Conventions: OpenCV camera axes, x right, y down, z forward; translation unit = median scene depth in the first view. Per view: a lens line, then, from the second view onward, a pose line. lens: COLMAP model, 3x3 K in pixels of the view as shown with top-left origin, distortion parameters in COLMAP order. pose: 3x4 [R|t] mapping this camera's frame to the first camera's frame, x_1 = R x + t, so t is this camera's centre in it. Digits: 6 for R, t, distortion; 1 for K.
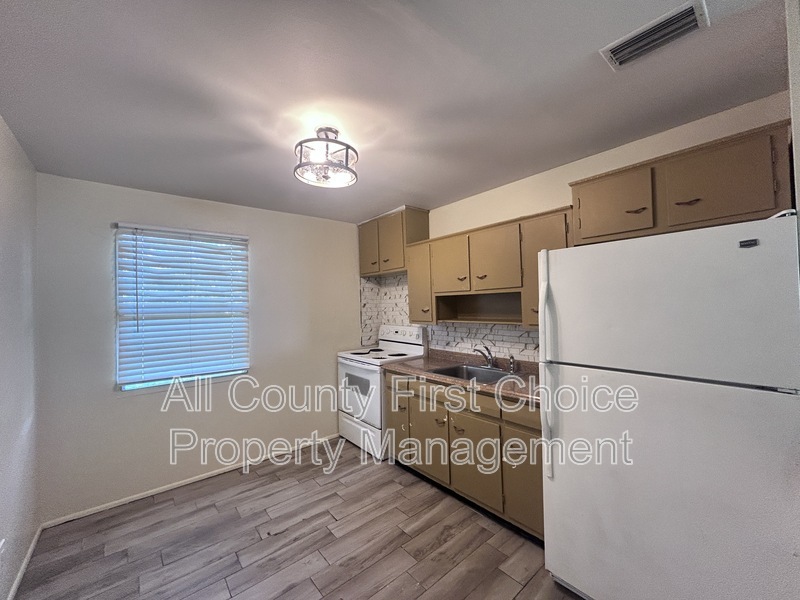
lens RADIAL K [[323.2, 0, 402.9], [0, 323.2, 297.6], [0, 0, 1]] dist [-0.000160, 0.000100]
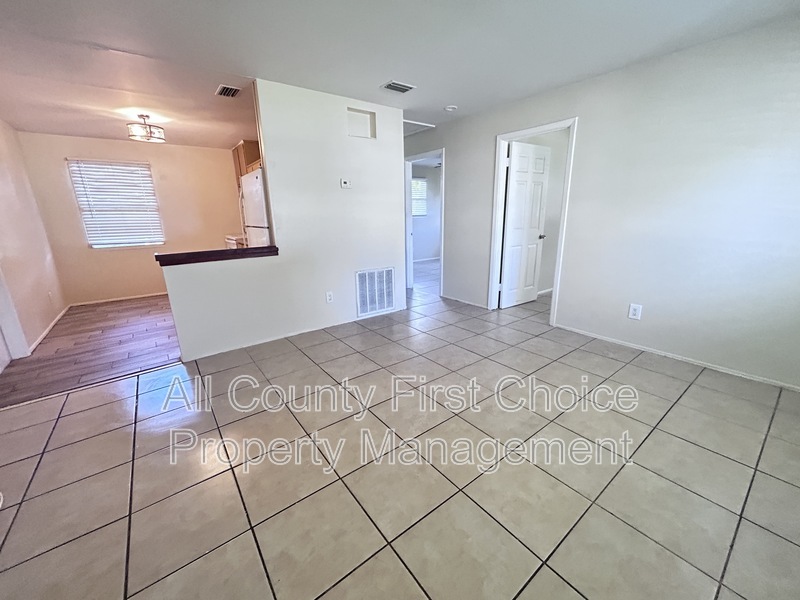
lens RADIAL K [[323.2, 0, 405.9], [0, 323.2, 297.8], [0, 0, 1]] dist [-0.000160, 0.000100]
pose [[0.998944, 0.016860, -0.042733, 1.261974], [-0.004584, 0.962157, 0.272459, 0.033027], [0.045709, -0.271975, 0.961218, -0.999072]]
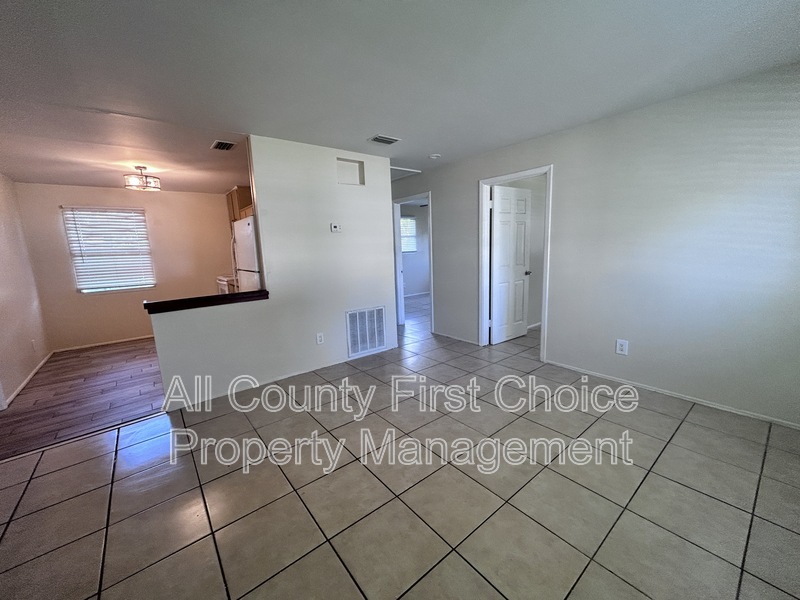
lens RADIAL K [[323.2, 0, 406.0], [0, 323.2, 296.4], [0, 0, 1]] dist [-0.000160, 0.000100]
pose [[0.999681, -0.010828, -0.022813, 1.279026], [0.014658, 0.984443, 0.175094, -0.009447], [0.020562, -0.175373, 0.984287, -1.002335]]
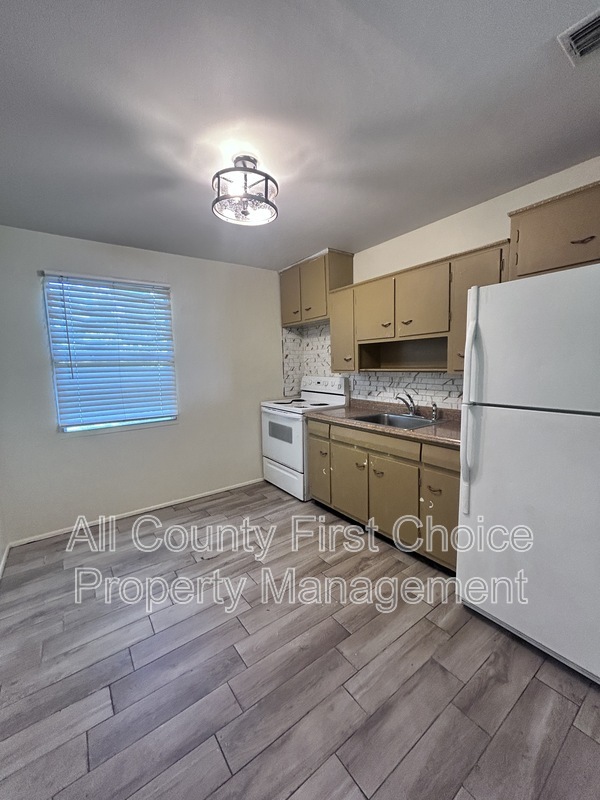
lens RADIAL K [[323.2, 0, 305.4], [0, 323.2, 398.1], [0, 0, 1]] dist [-0.000160, 0.000100]
pose [[0.998110, 0.007253, -0.061031, 0.002142], [0.000840, 0.991311, 0.131536, 0.035503], [0.061455, -0.131338, 0.989431, -0.005117]]
